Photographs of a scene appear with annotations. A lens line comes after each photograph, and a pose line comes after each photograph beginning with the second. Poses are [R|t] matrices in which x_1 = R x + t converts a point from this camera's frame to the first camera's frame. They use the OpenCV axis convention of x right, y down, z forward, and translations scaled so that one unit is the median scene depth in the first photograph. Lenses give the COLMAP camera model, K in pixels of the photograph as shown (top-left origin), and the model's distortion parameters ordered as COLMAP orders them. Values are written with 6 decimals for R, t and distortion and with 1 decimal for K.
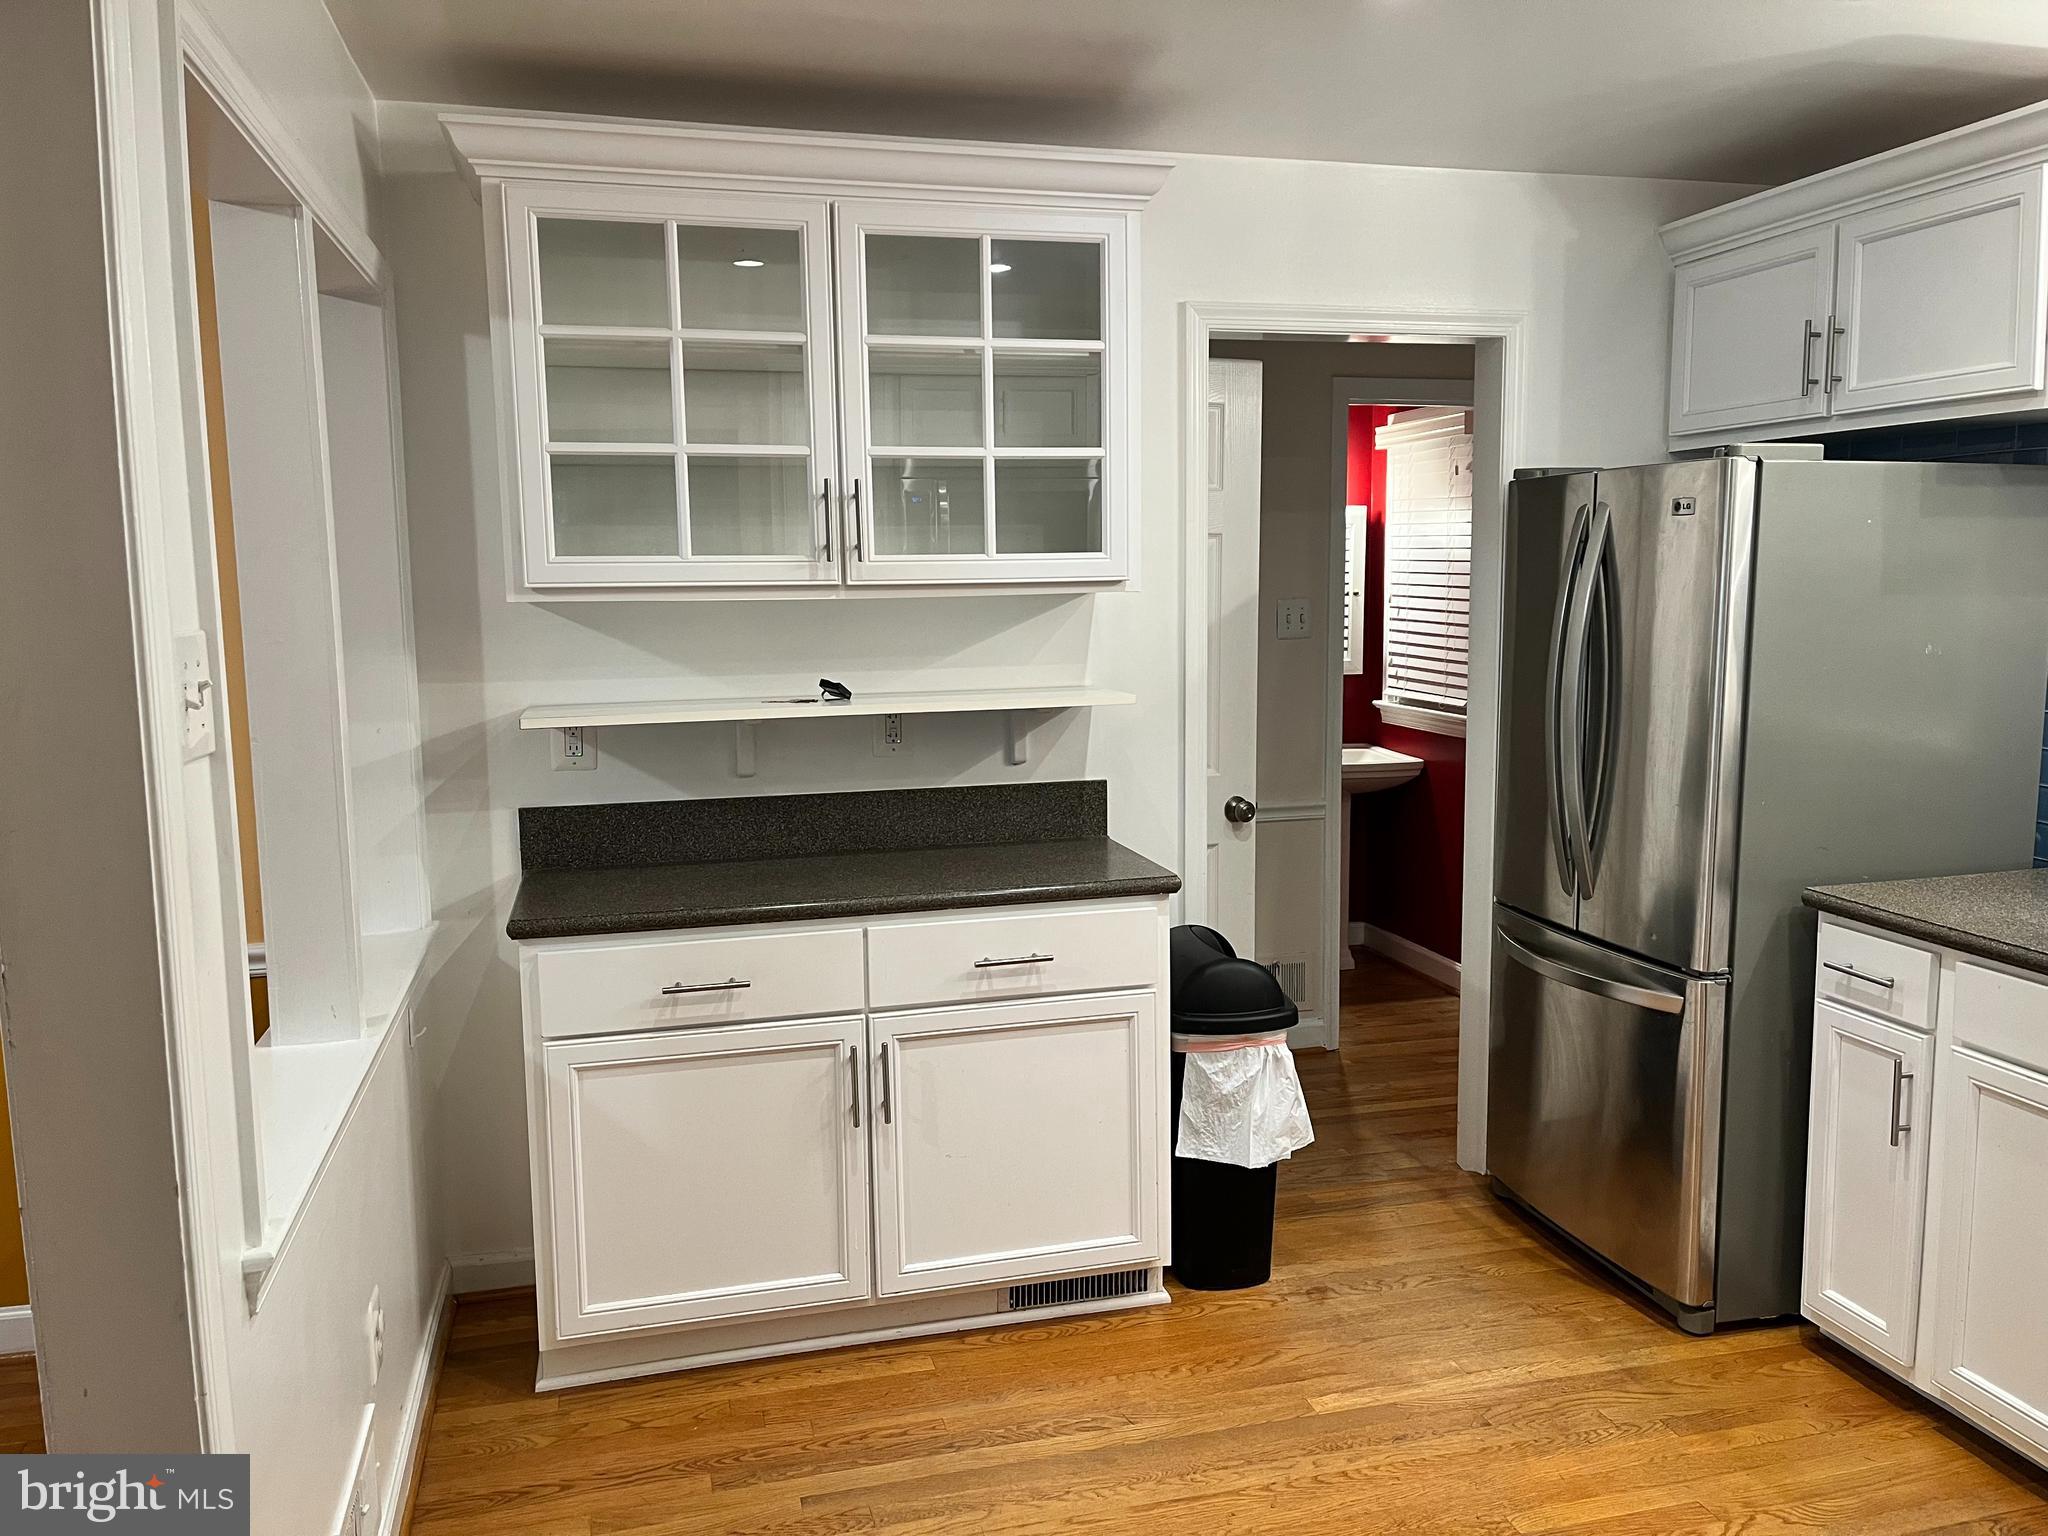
lens RADIAL K [[1555.4, 0, 1024.0], [0, 1555.4, 768.0], [0, 0, 1]] dist [0.015203, -0.005600]
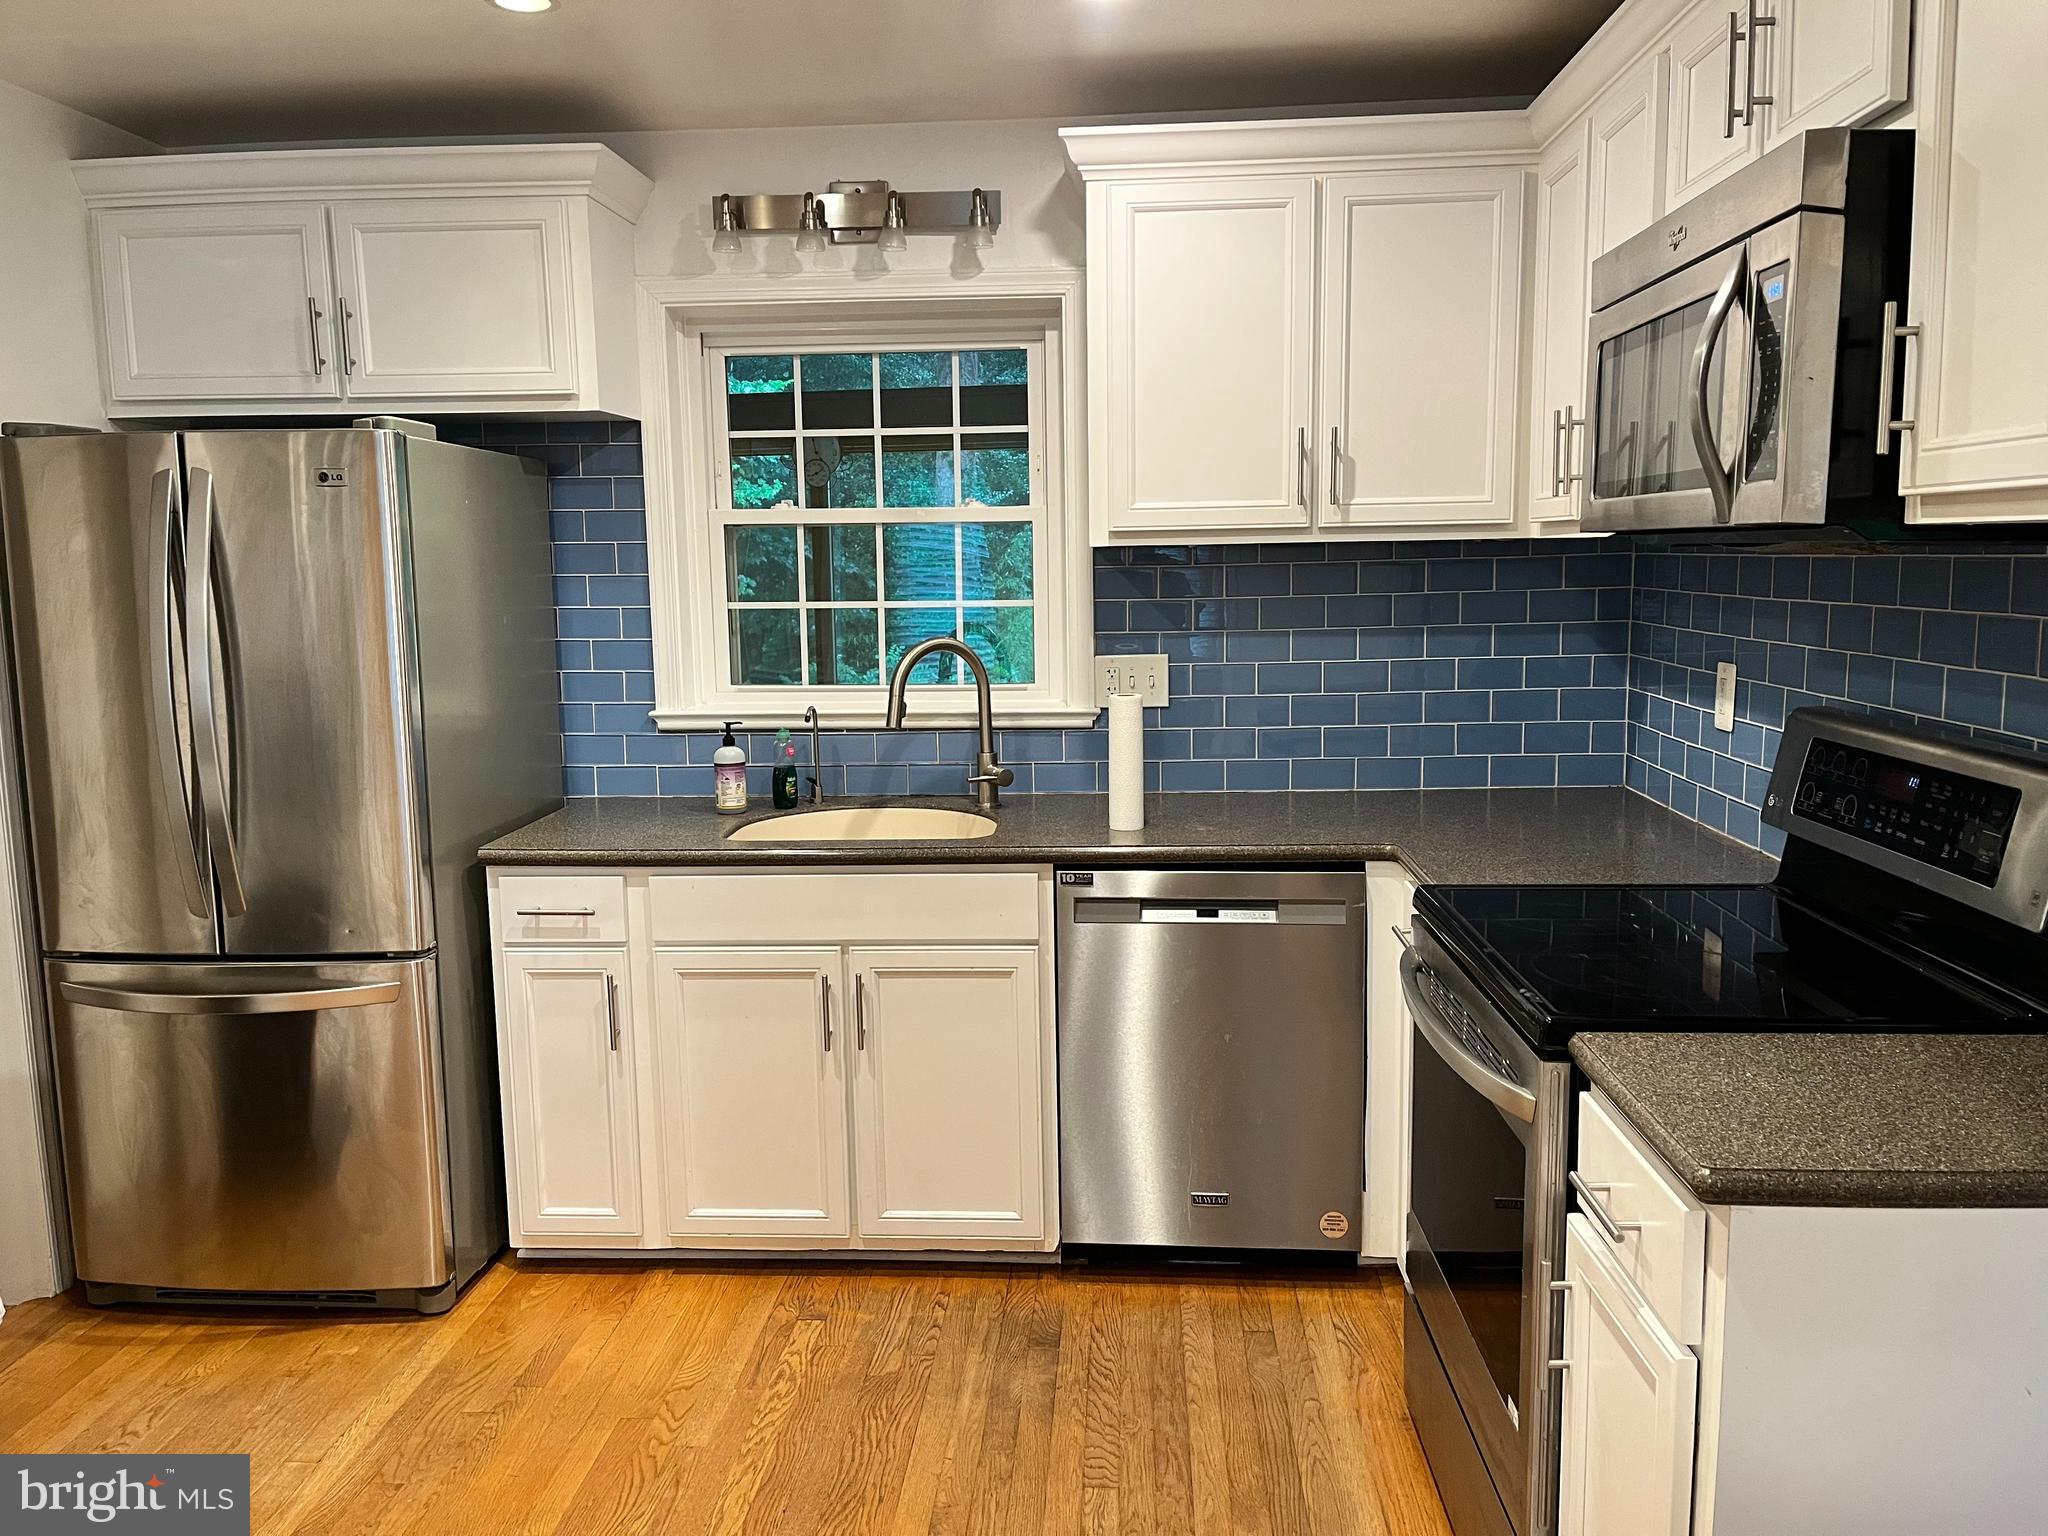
lens RADIAL K [[1555.4, 0, 1024.0], [0, 1555.4, 768.0], [0, 0, 1]] dist [0.015203, -0.005600]
pose [[0.311061, -0.121589, 0.942580, -0.357845], [0.129624, 0.987942, 0.084663, -0.017238], [-0.941509, 0.095846, 0.323072, 0.300603]]
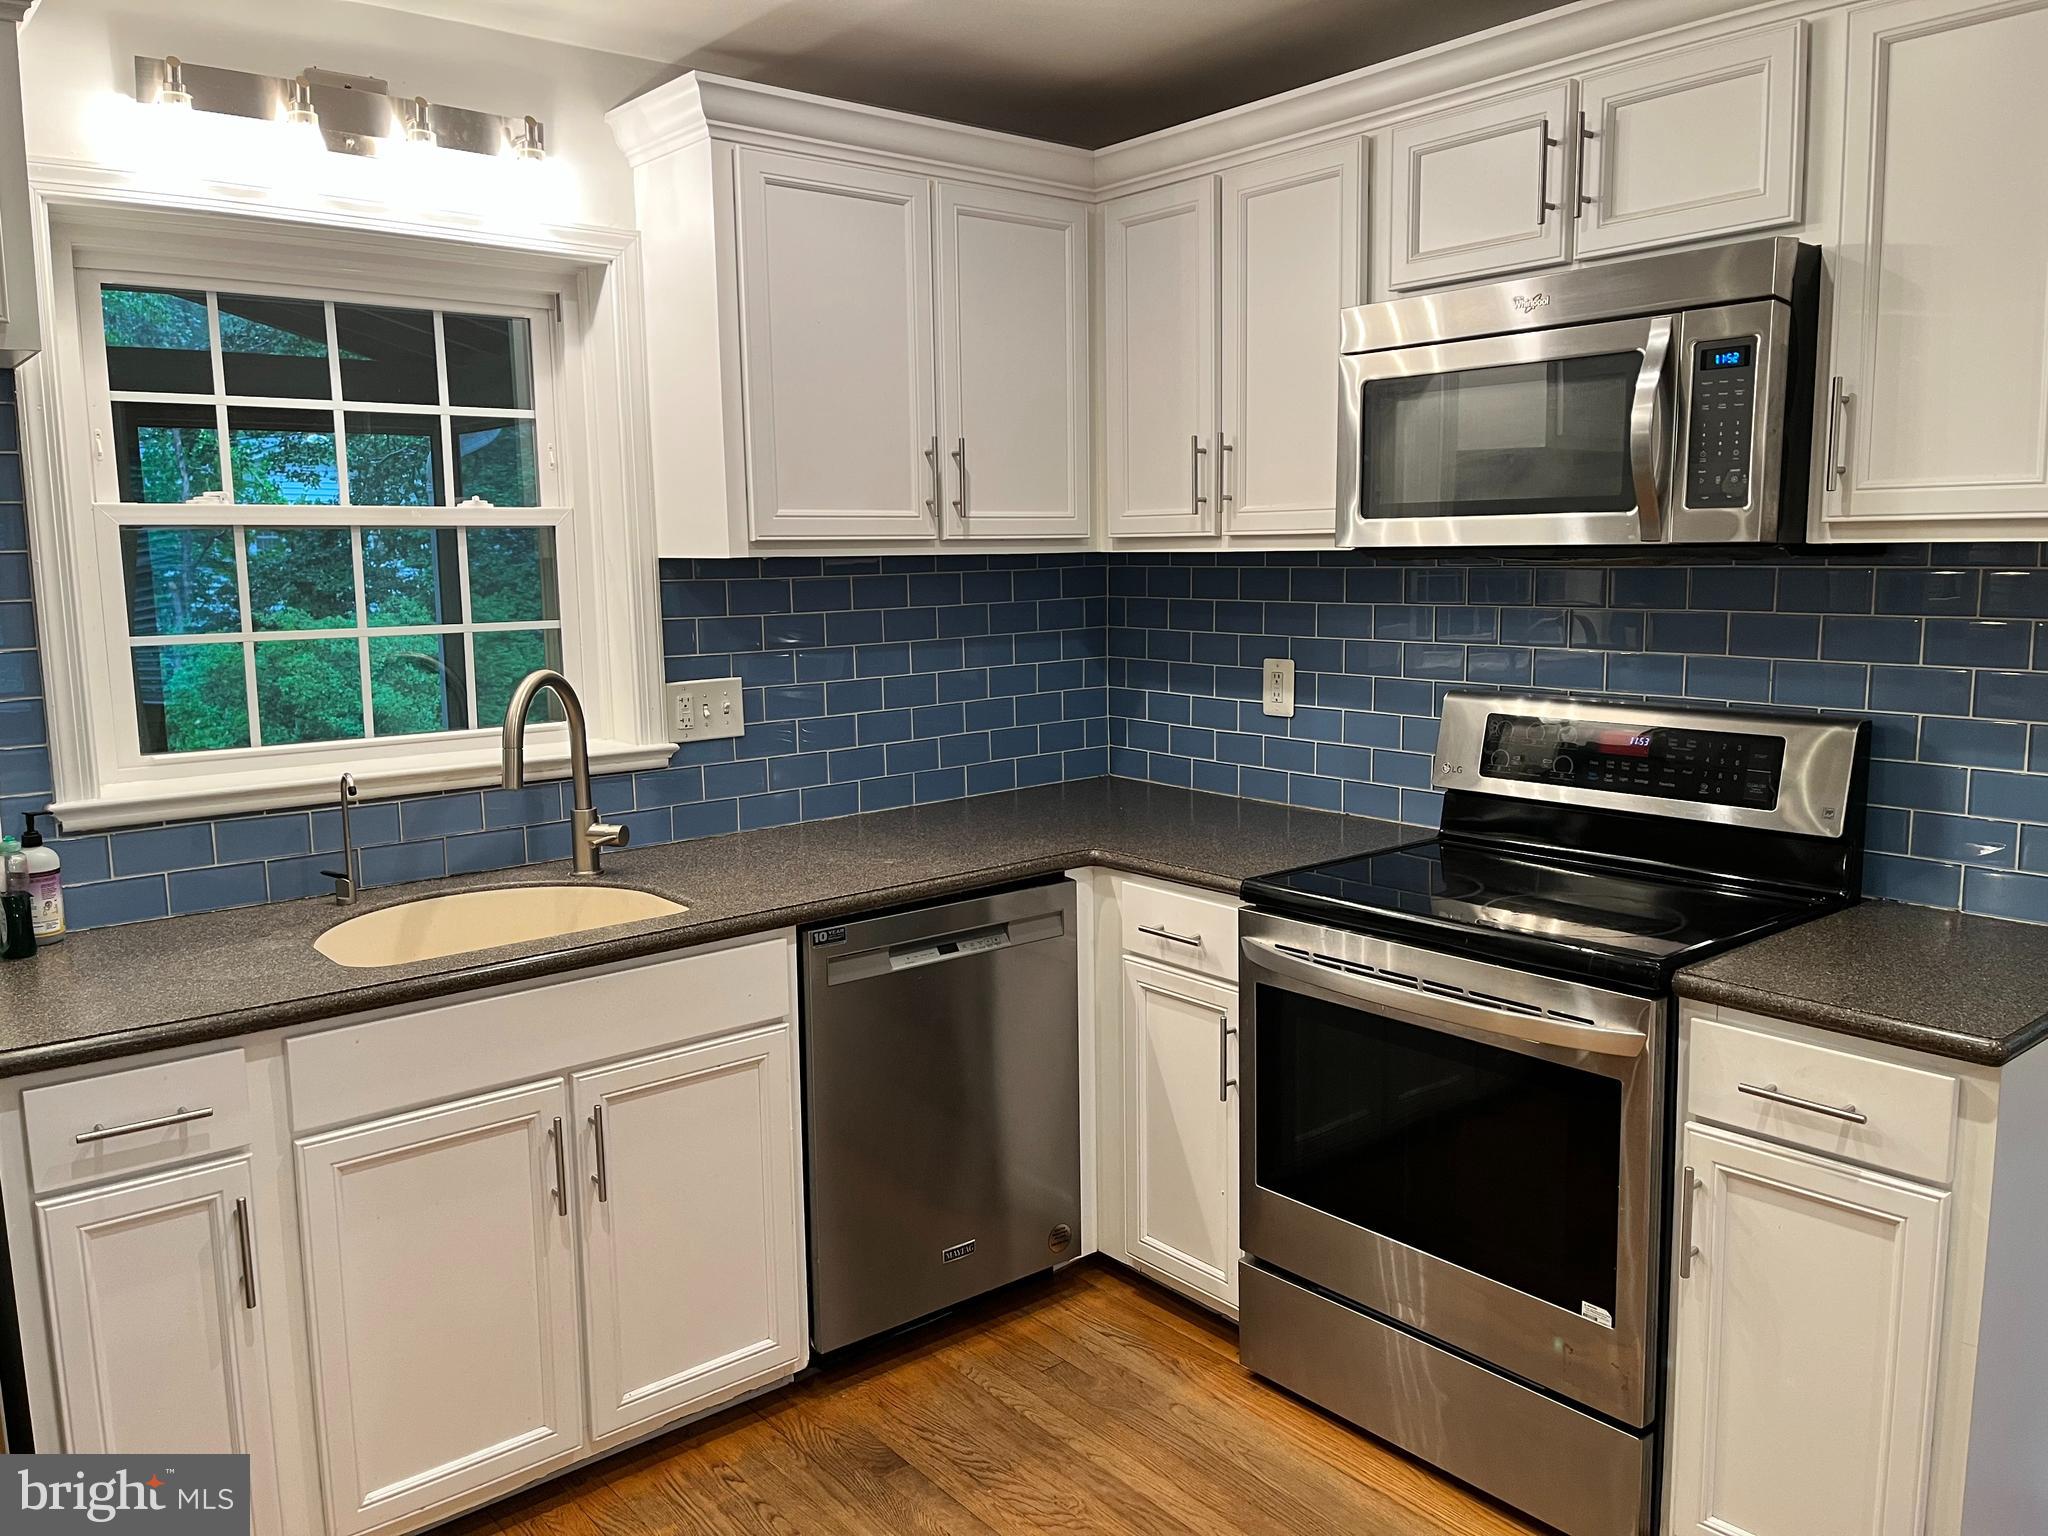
lens RADIAL K [[1523.4, 0, 1027.9], [0, 1523.4, 754.6], [0, 0, 1]] dist [0.006728, -0.003611]
pose [[-0.430323, -0.101933, 0.896901, -0.223686], [0.130754, 0.976086, 0.173666, -0.092231], [-0.893155, 0.192006, -0.406704, 0.826129]]
